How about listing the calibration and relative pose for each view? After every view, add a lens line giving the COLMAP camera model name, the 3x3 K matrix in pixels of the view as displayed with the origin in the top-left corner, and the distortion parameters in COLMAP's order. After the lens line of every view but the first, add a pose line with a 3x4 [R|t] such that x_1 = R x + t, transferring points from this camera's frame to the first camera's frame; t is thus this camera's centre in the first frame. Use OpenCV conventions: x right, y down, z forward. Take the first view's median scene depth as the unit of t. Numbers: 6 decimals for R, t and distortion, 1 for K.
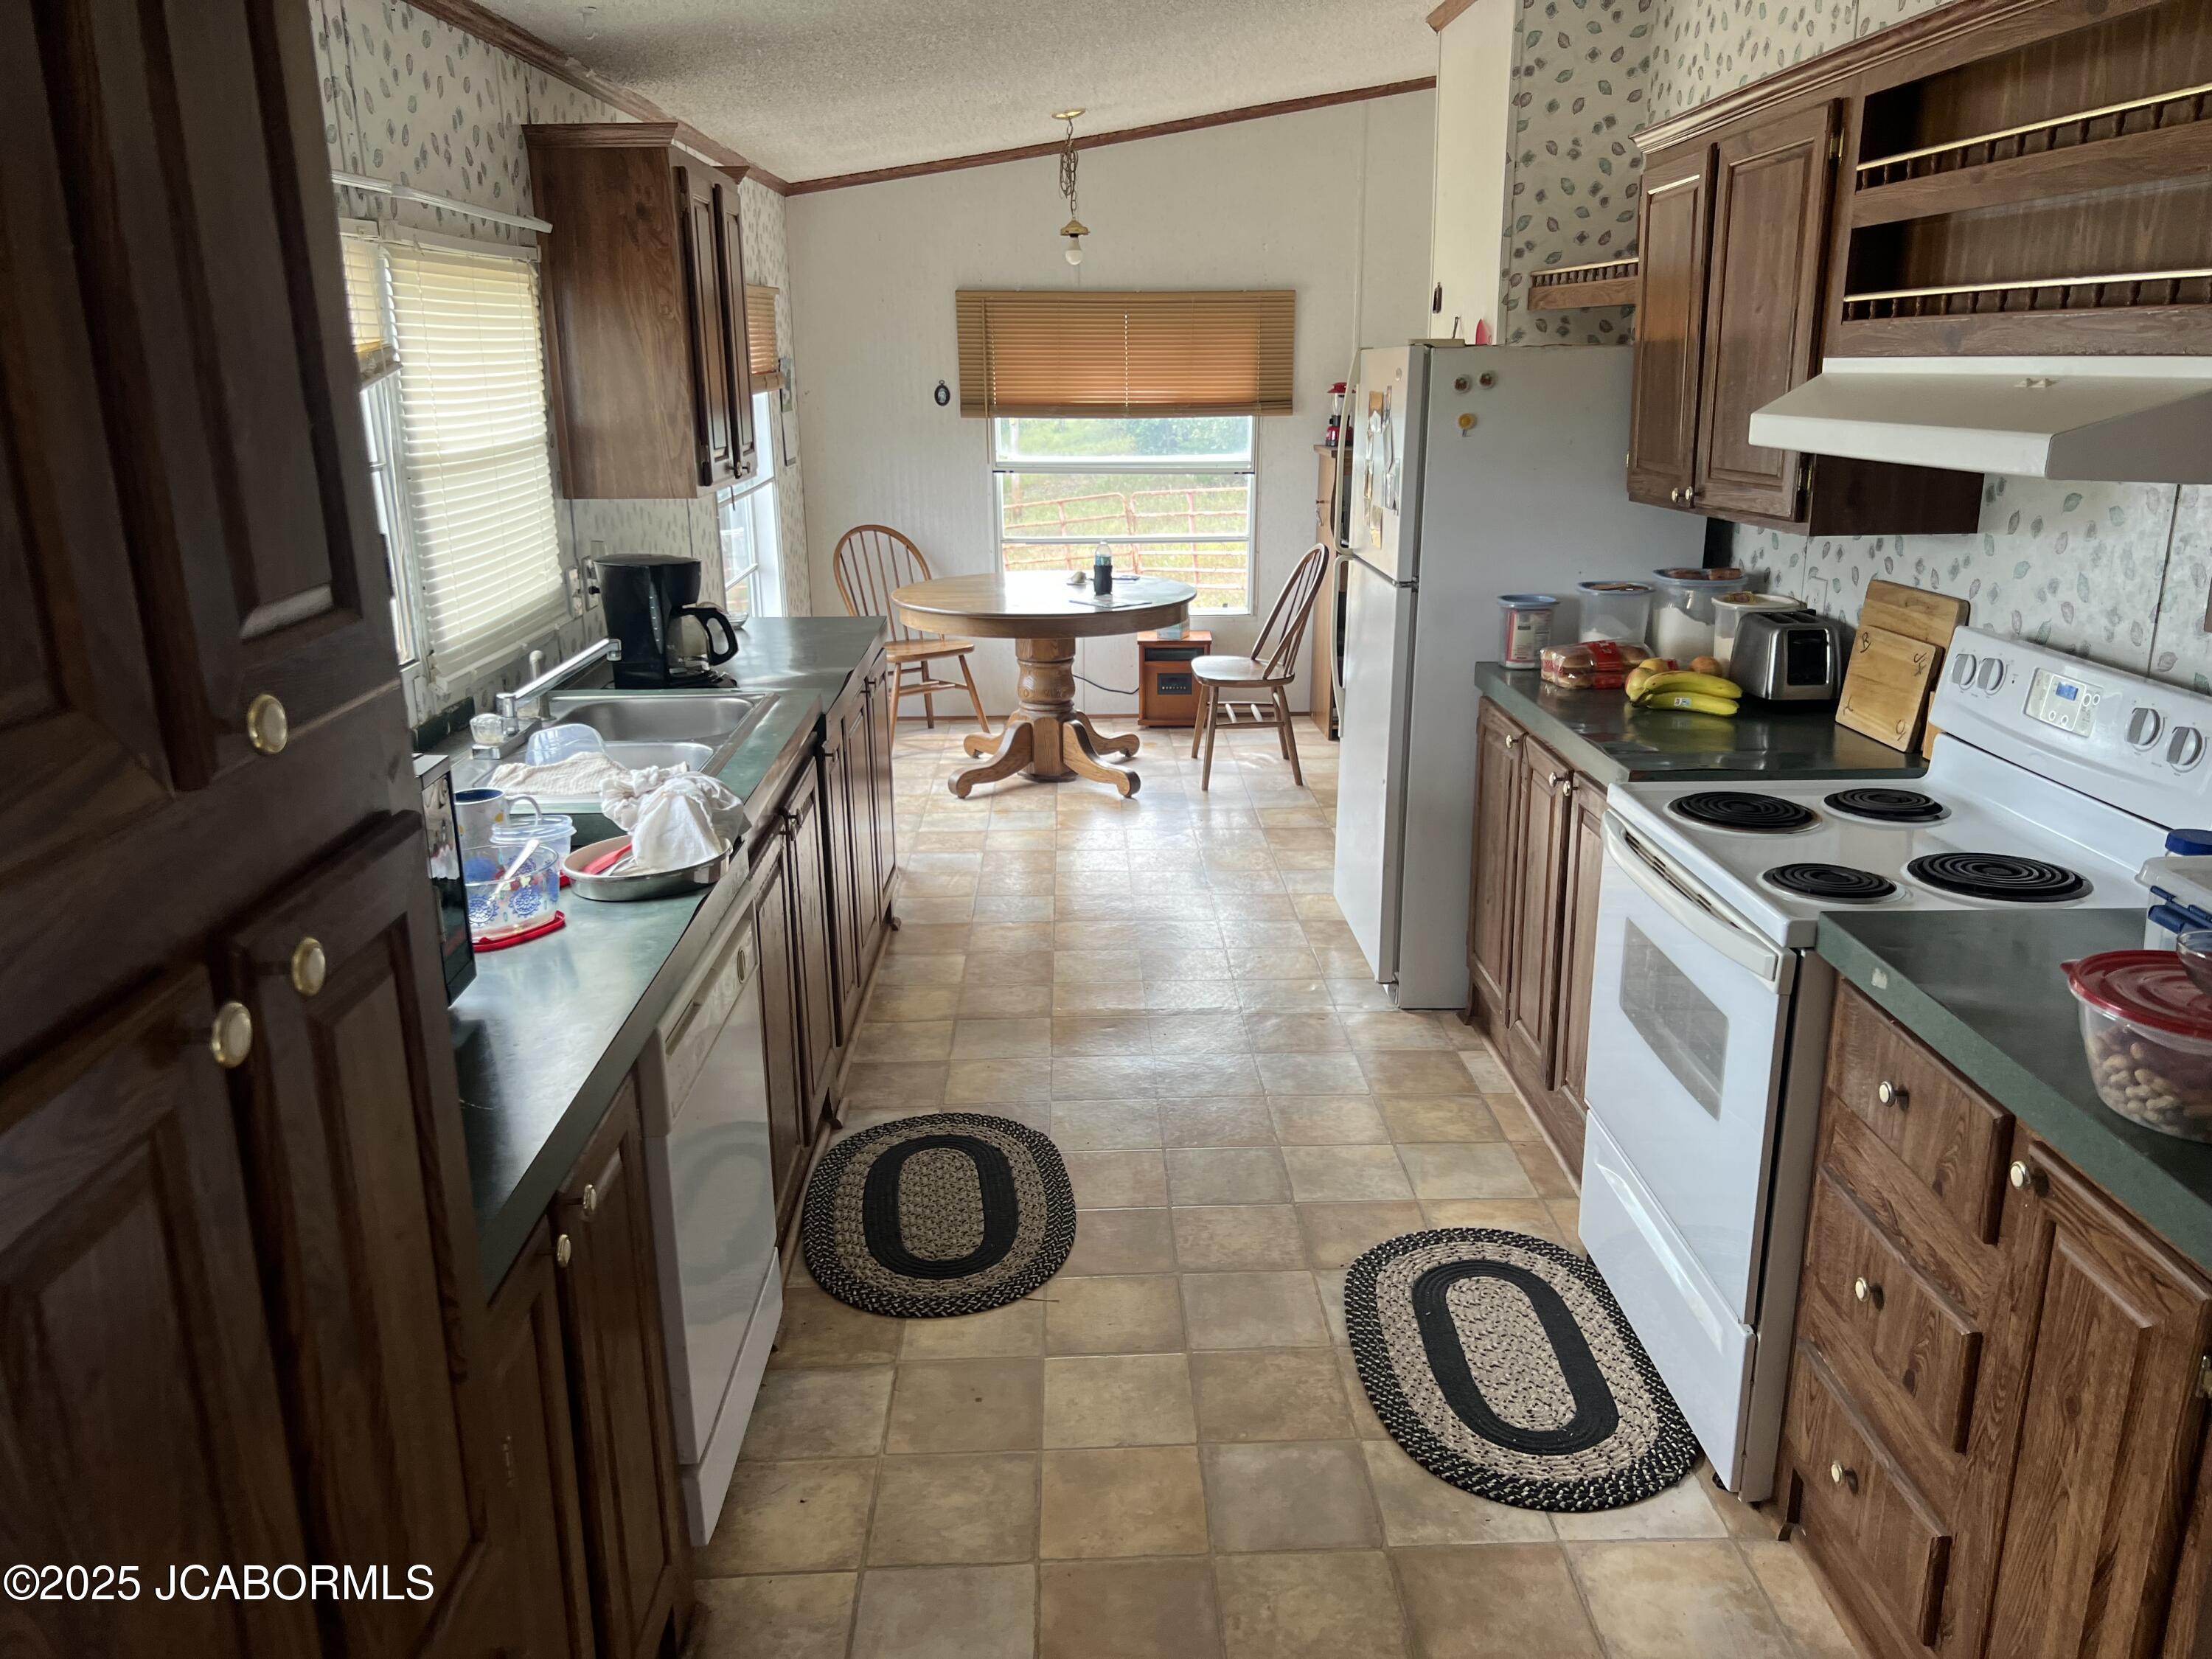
lens RADIAL K [[1655.2, 0, 1096.4], [0, 1655.2, 826.0], [0, 0, 1]] dist [0.030487, -0.068306]
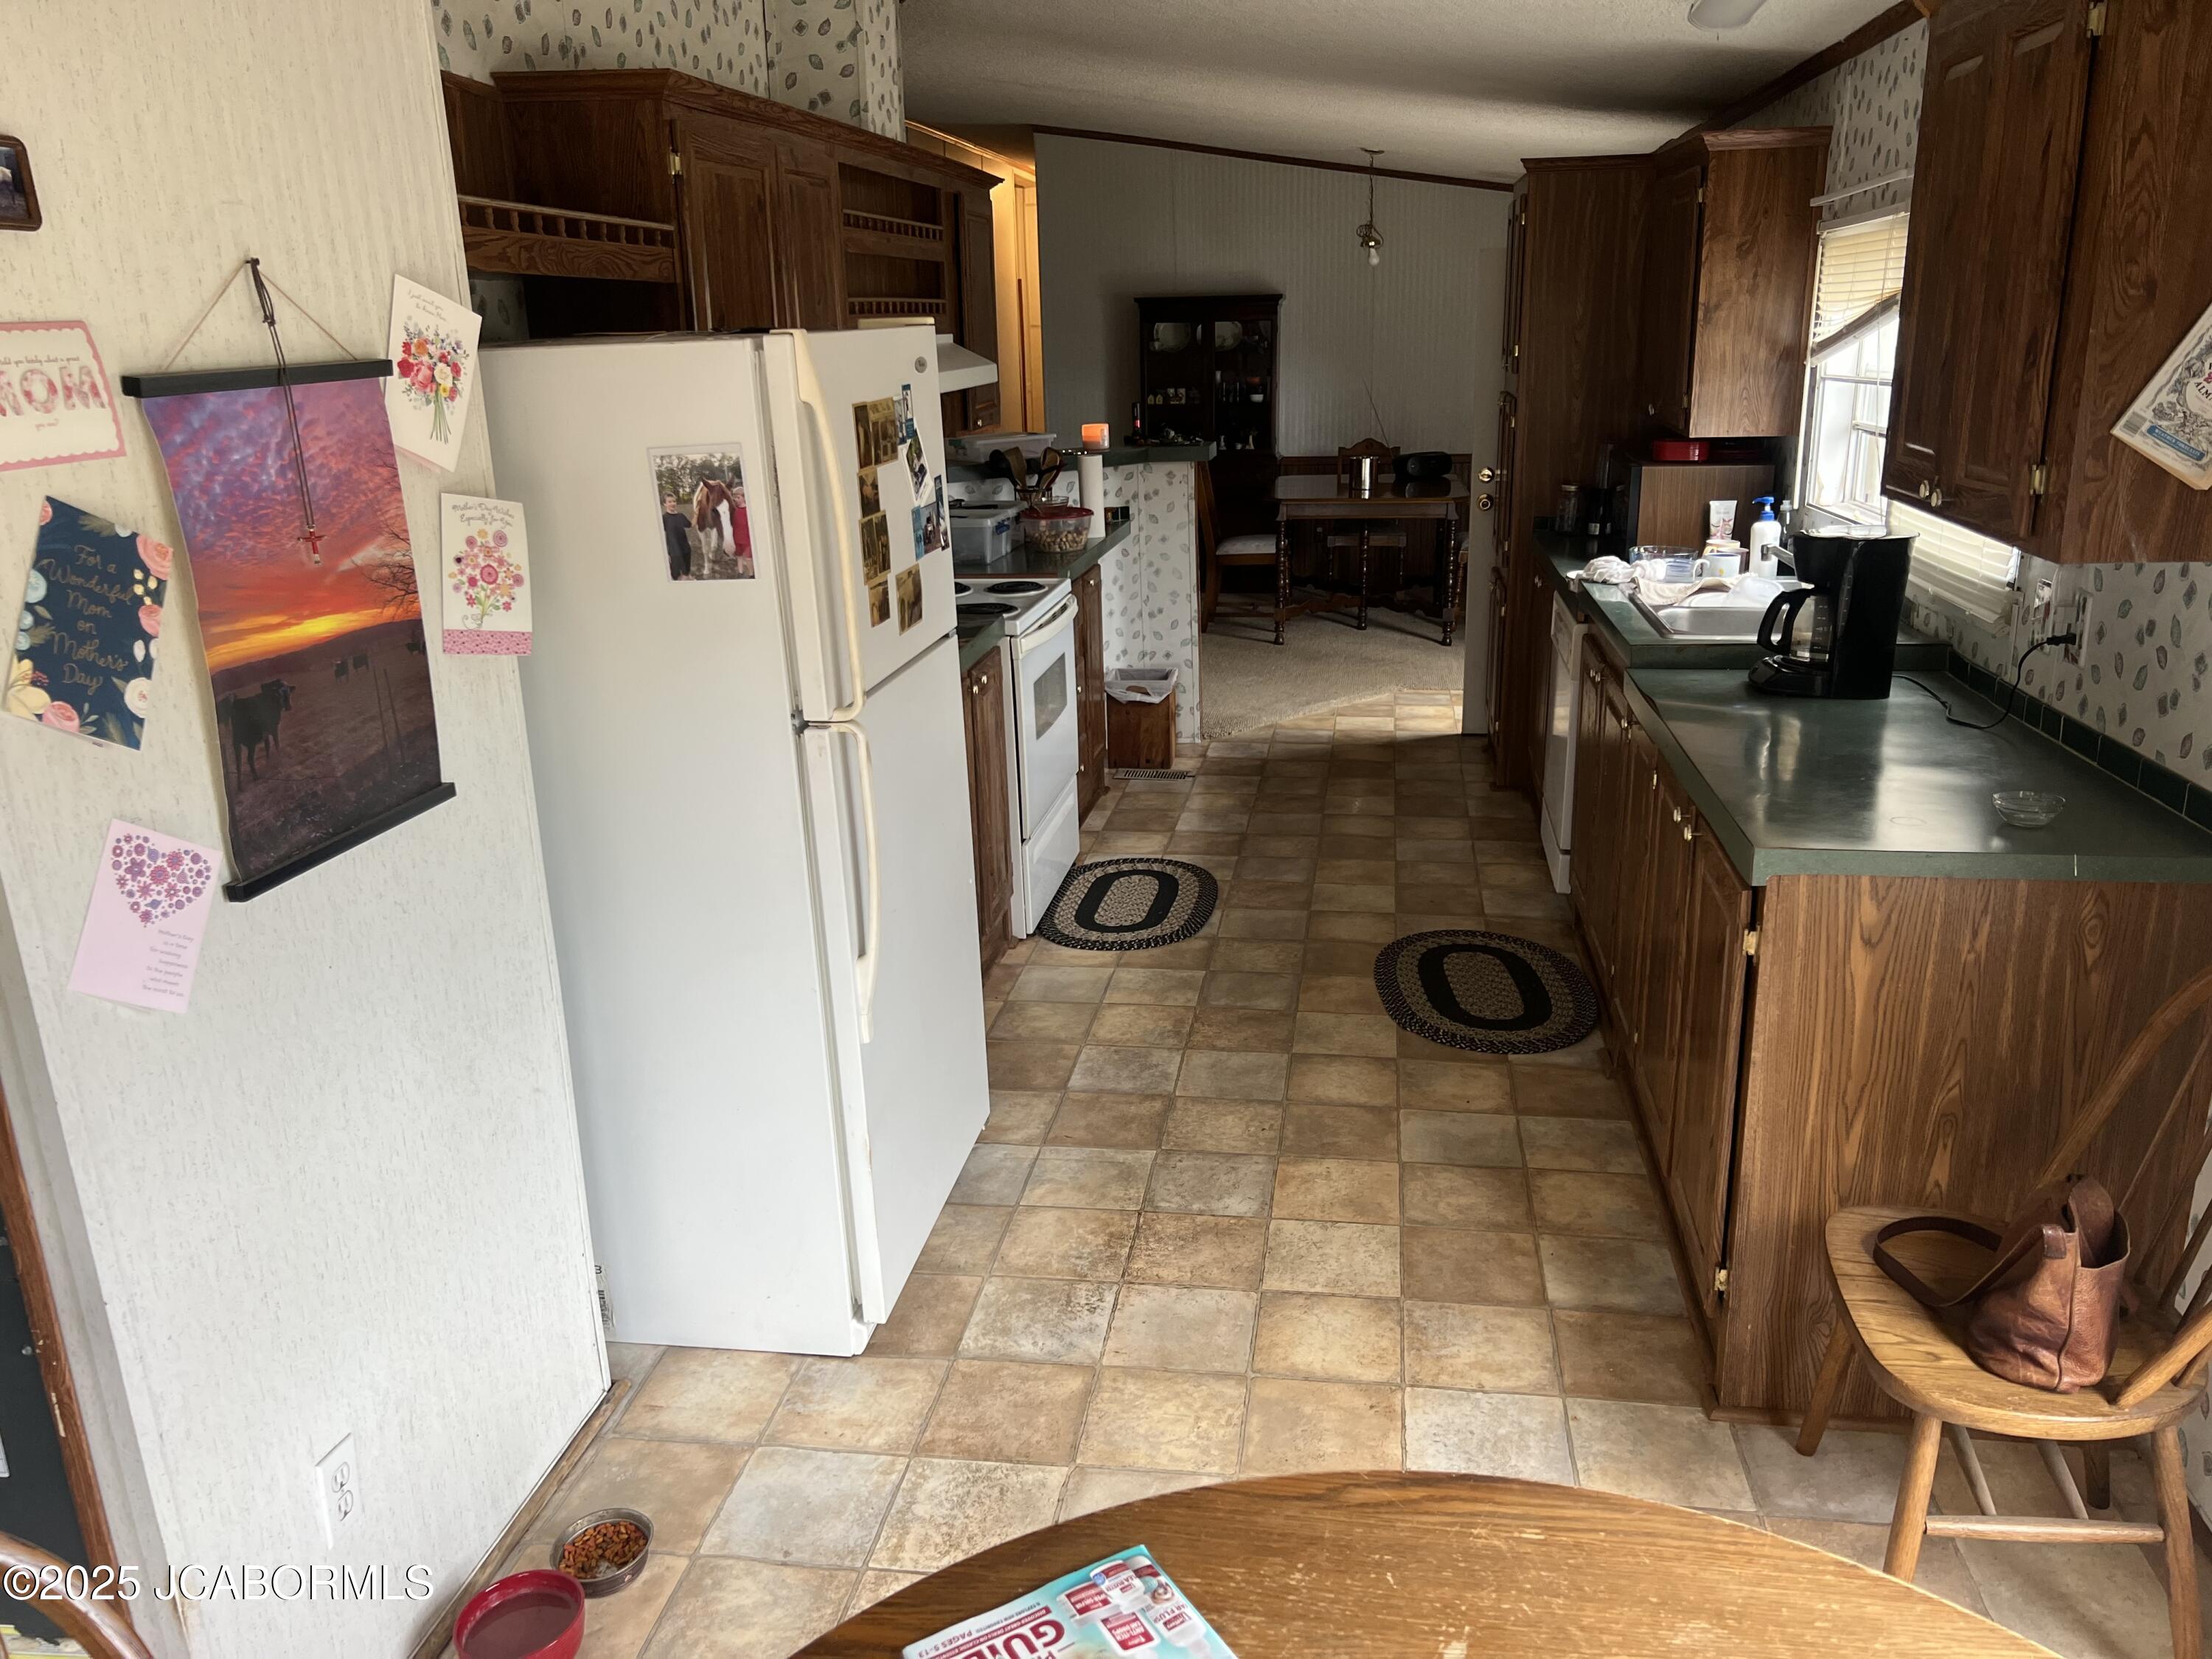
lens RADIAL K [[1655.2, 0, 1098.2], [0, 1655.2, 840.1], [0, 0, 1]] dist [0.030487, -0.068306]
pose [[-0.982733, -0.017382, 0.184209, -0.038676], [0.085798, 0.839262, 0.536916, -0.605022], [-0.163932, 0.543450, -0.823279, 2.139704]]
